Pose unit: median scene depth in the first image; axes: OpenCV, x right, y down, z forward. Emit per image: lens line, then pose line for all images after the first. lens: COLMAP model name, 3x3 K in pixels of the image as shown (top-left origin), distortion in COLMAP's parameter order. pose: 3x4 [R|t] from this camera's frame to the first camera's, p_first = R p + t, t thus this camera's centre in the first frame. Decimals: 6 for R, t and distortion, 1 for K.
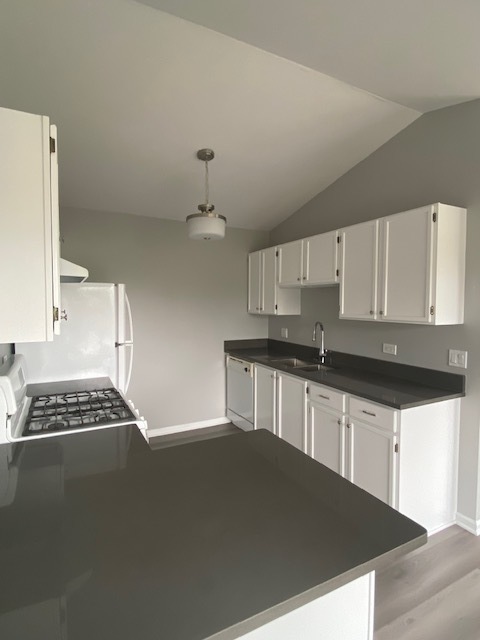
lens RADIAL K [[332.7, 0, 236.6], [0, 332.7, 318.1], [0, 0, 1]] dist [-0.017543, -0.000917]
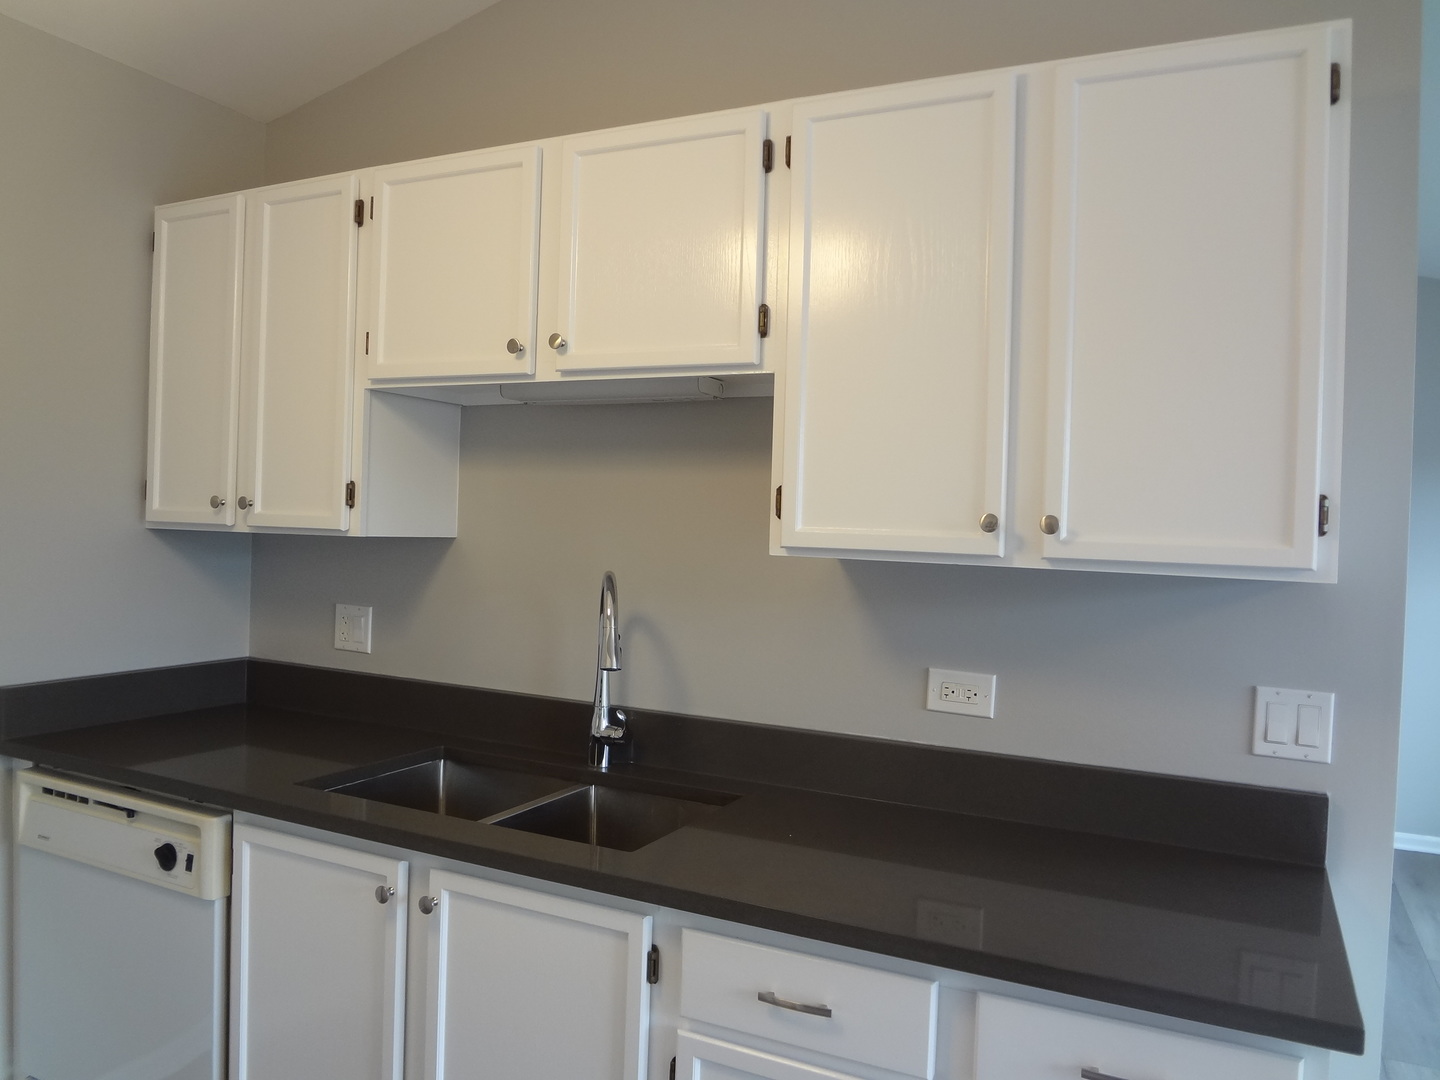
lens RADIAL K [[1073.9, 0, 718.4], [0, 1073.9, 539.0], [0, 0, 1]] dist [-0.047152, 0.006759]
pose [[0.798445, 0.012691, 0.601934, -0.080283], [-0.000956, 0.999803, -0.019812, 0.003887], [-0.602067, 0.015244, 0.798300, 0.435307]]
